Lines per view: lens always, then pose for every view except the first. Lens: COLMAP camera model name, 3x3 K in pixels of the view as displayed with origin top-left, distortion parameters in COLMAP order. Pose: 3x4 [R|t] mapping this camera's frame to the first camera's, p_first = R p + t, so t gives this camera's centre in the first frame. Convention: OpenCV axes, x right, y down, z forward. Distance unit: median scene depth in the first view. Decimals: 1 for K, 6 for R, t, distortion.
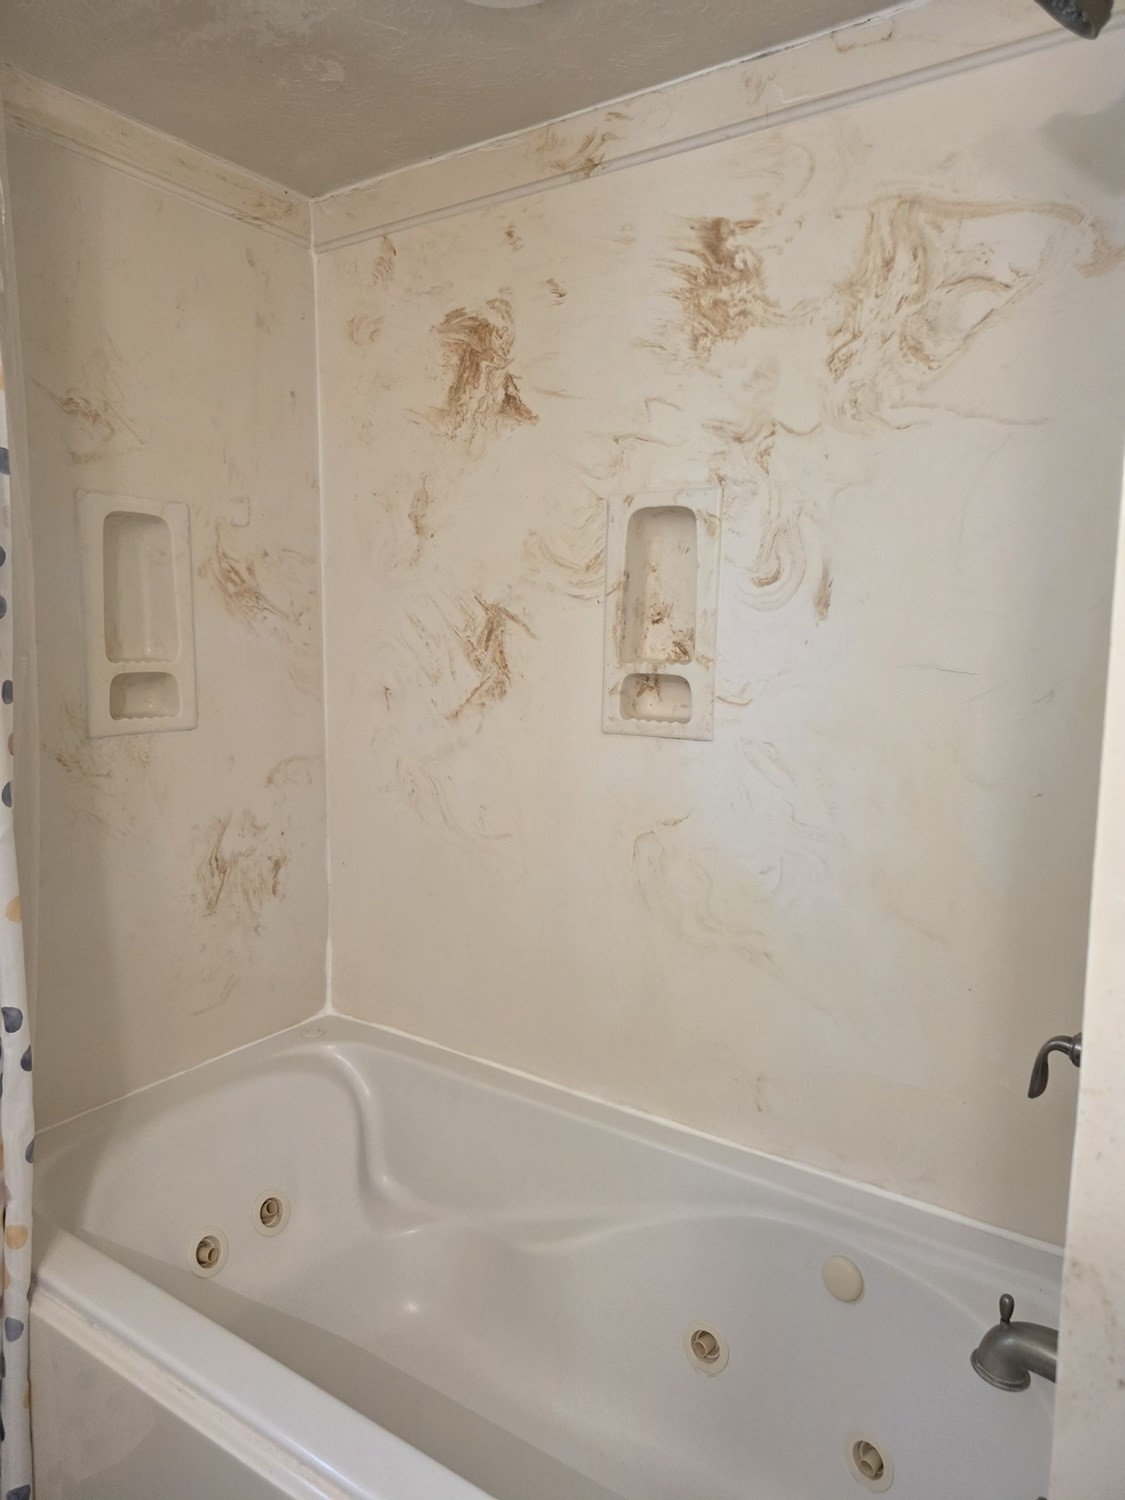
lens RADIAL K [[1002.6, 0, 560.2], [0, 1002.6, 760.3], [0, 0, 1]] dist [0.041829, -0.038423]
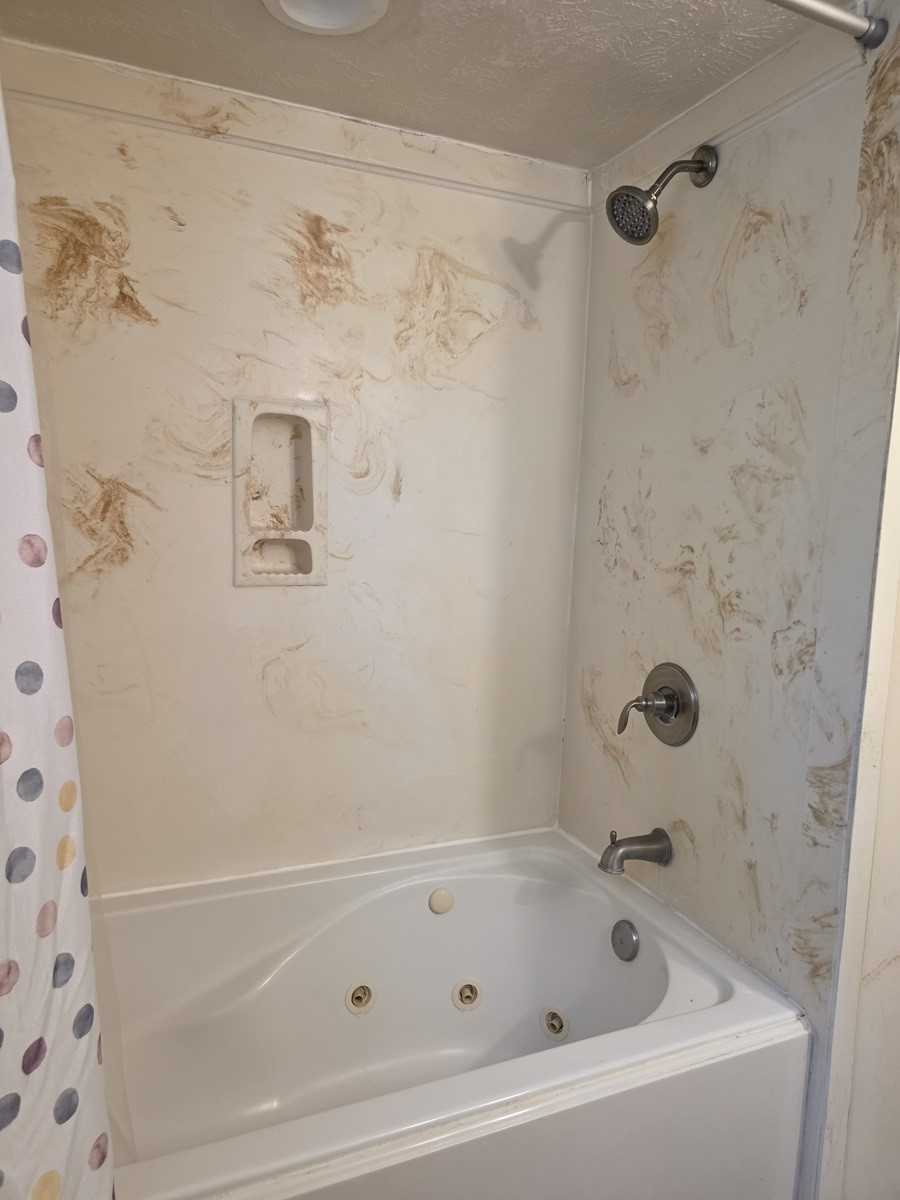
lens RADIAL K [[802.1, 0, 480.6], [0, 802.1, 614.4], [0, 0, 1]] dist [0.041829, -0.038423]
pose [[0.523038, -0.109518, 0.845244, -0.707217], [0.085753, 0.993440, 0.075656, -0.045852], [-0.847985, 0.032911, 0.528998, 0.216766]]
